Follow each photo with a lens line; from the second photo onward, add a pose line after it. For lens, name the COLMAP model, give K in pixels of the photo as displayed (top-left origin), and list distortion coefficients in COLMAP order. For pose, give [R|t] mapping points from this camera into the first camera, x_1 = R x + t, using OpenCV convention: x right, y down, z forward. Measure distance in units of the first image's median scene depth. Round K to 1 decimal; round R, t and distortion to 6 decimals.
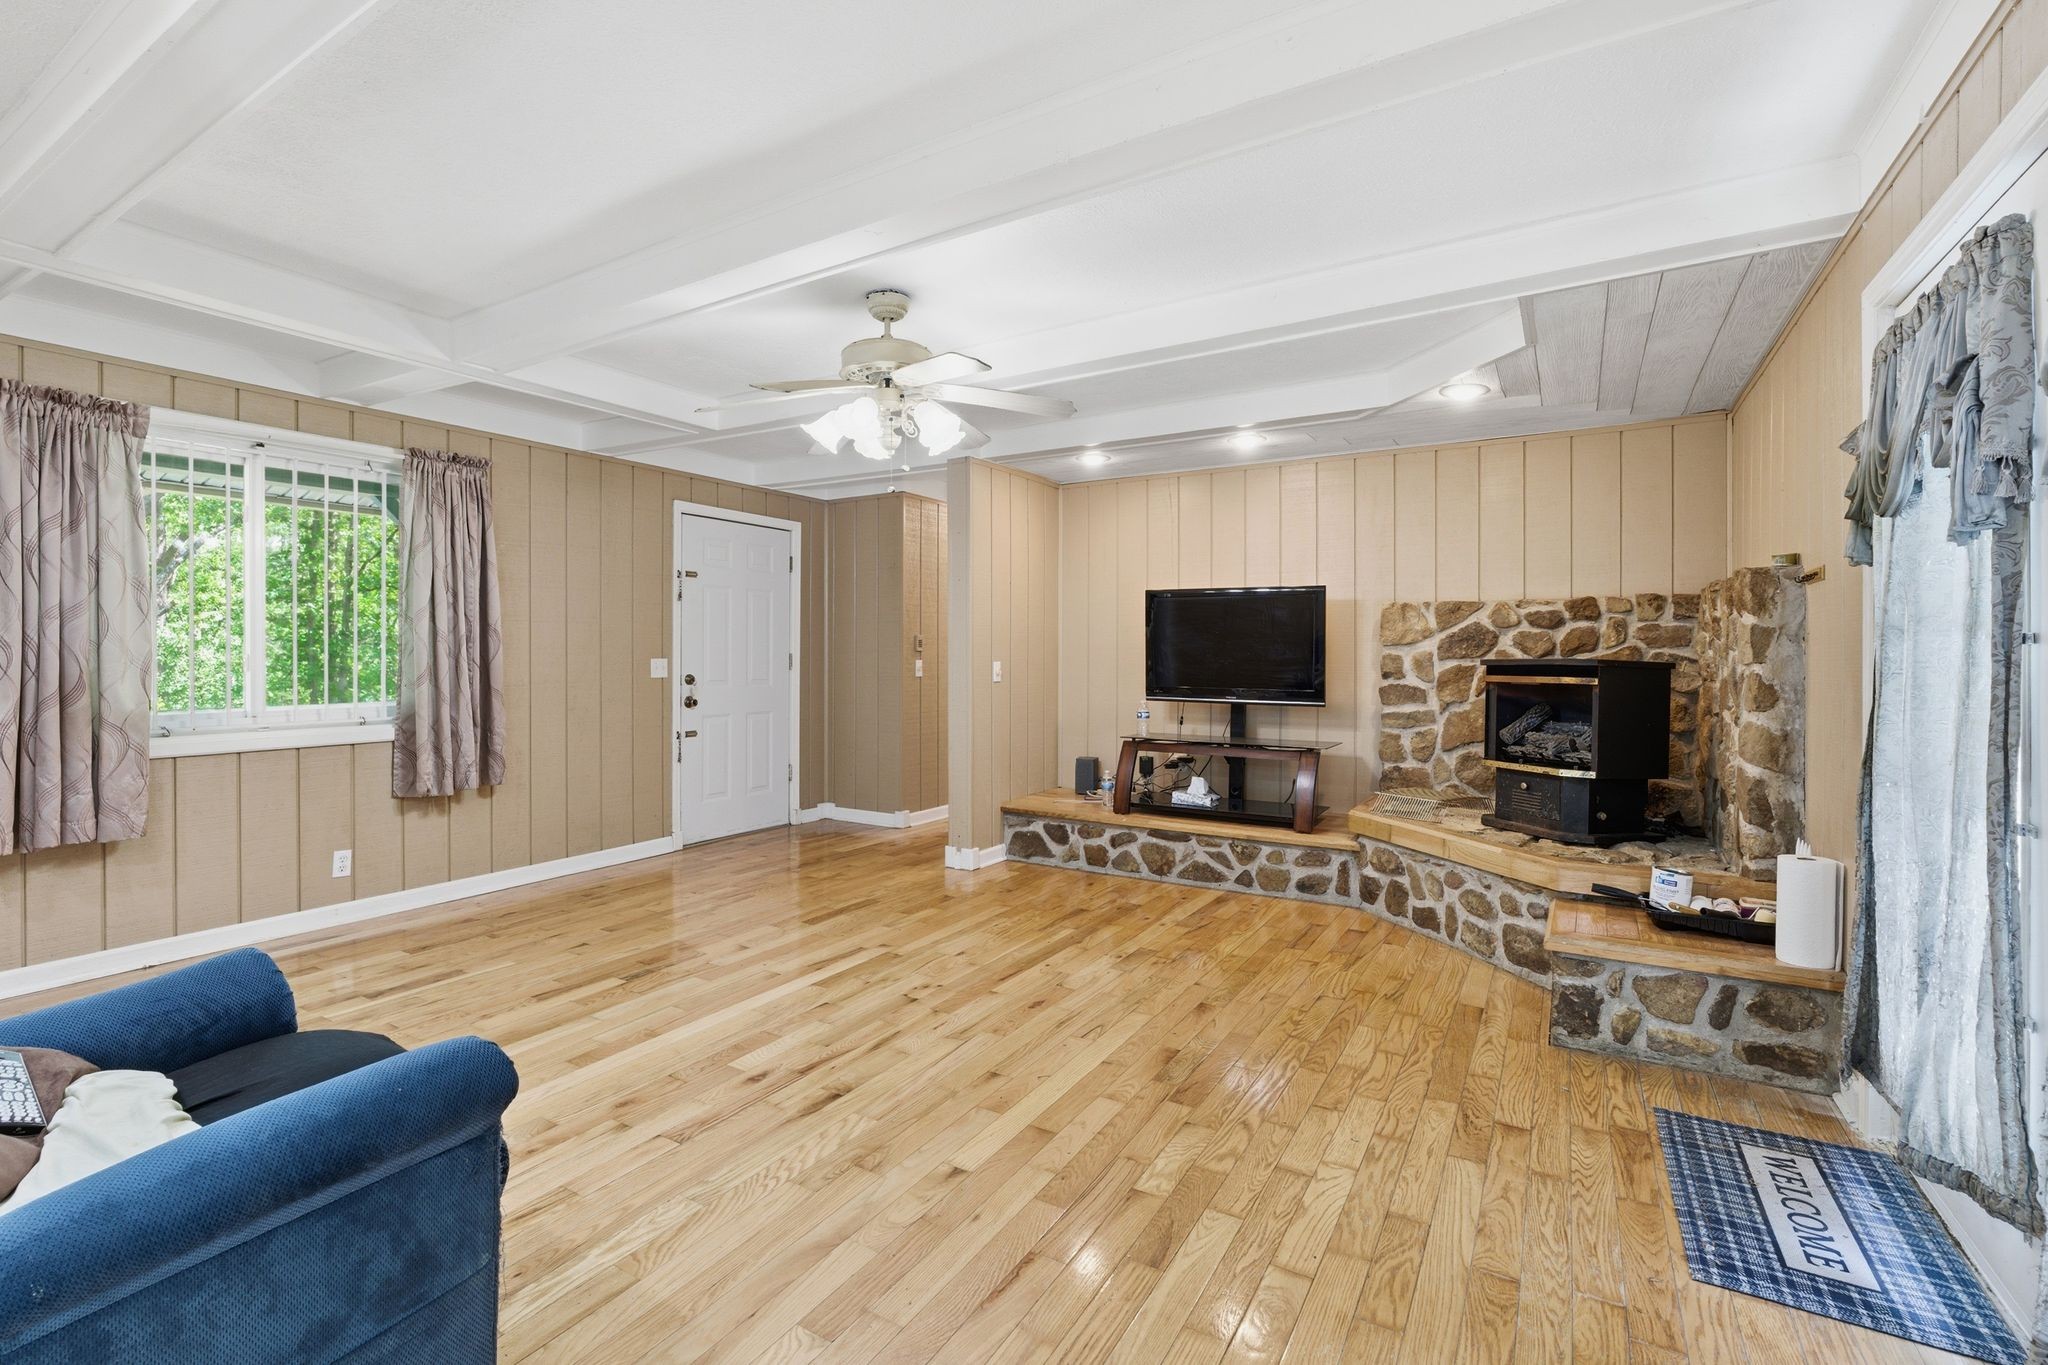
lens RADIAL K [[911.3, 0, 1021.6], [0, 911.3, 663.2], [0, 0, 1]] dist [-0.003959, 0.002996]
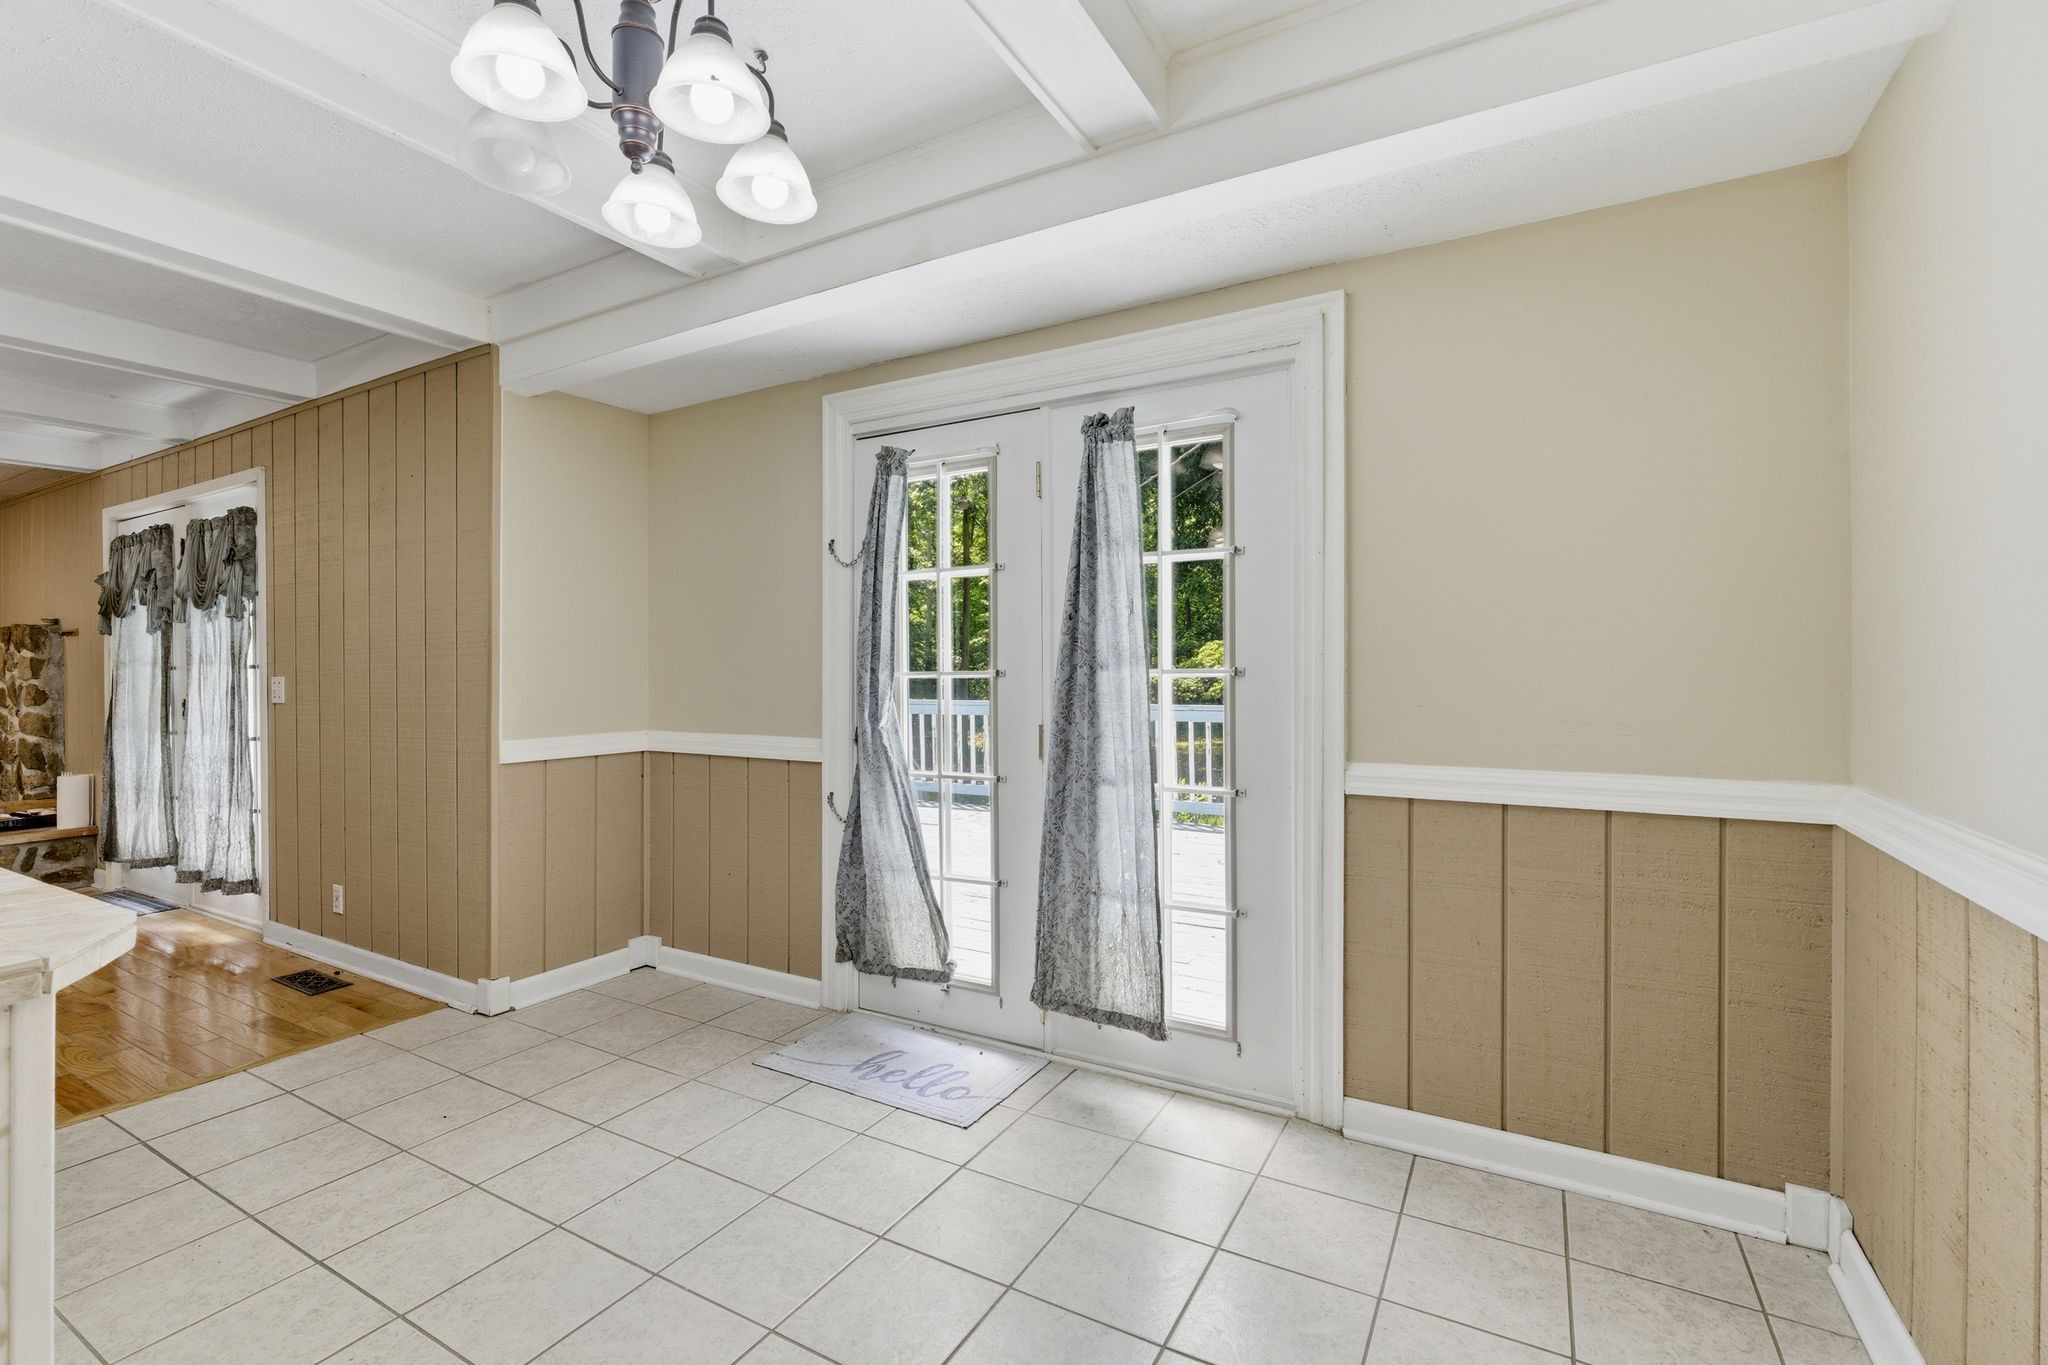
lens RADIAL K [[911.3, 0, 1008.8], [0, 911.3, 671.5], [0, 0, 1]] dist [-0.003959, 0.002996]
pose [[-0.009700, -0.002516, 0.999950, -1.169392], [0.012340, 0.999920, 0.002636, 0.005679], [-0.999877, 0.012365, -0.009668, -1.050002]]
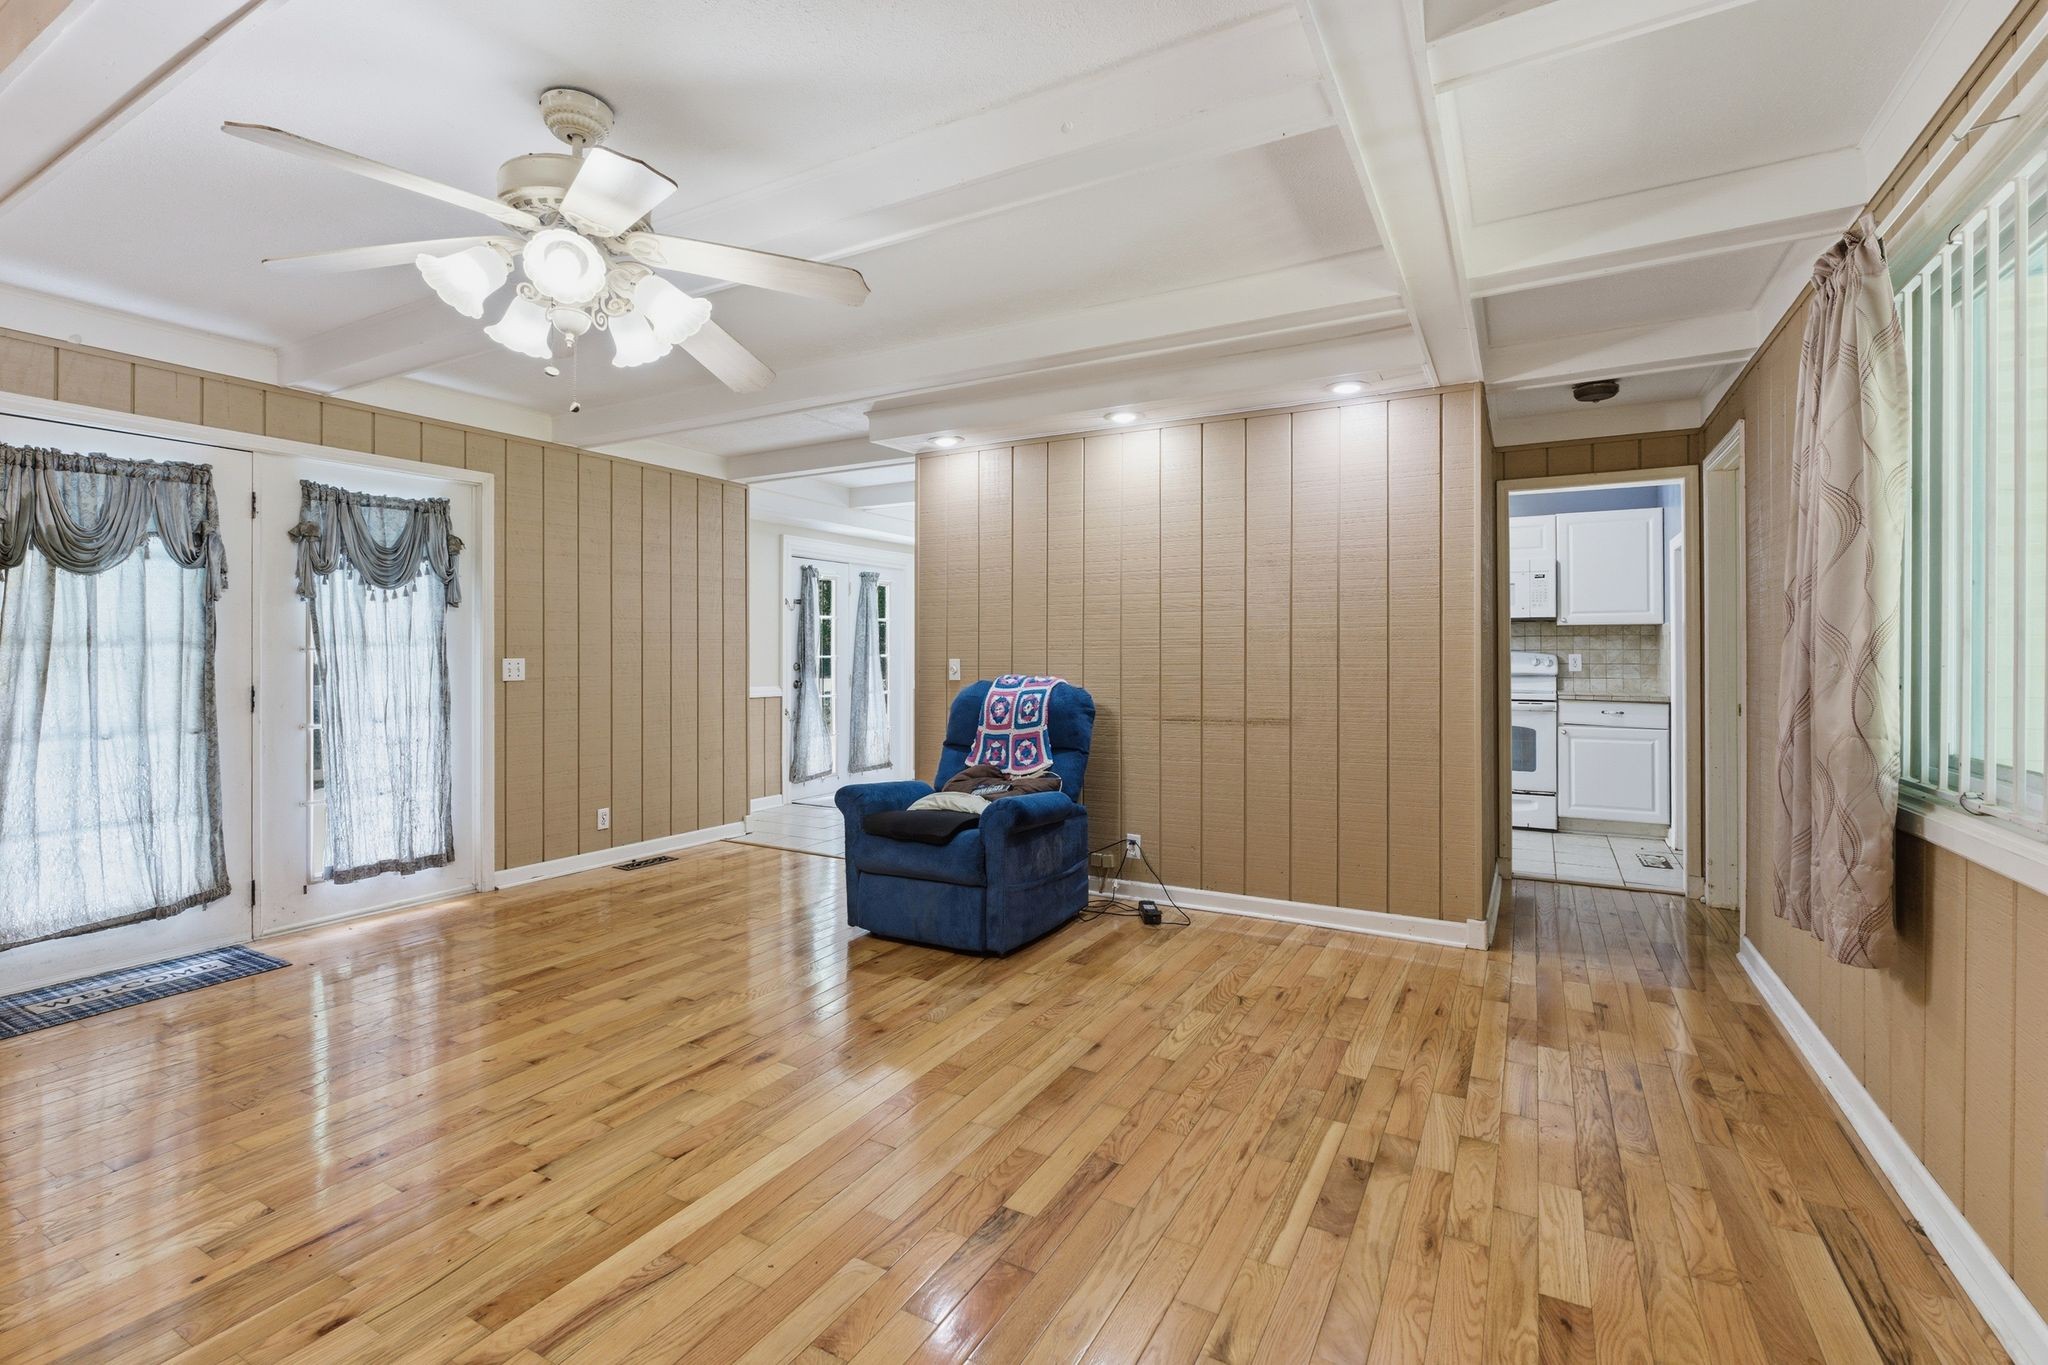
lens RADIAL K [[911.3, 0, 1027.4], [0, 911.3, 663.5], [0, 0, 1]] dist [-0.003959, 0.002996]
pose [[-0.999427, 0.001221, -0.033828, -0.568761], [0.000672, 0.999868, 0.016216, -0.016067], [0.033843, 0.016184, -0.999296, 2.098813]]
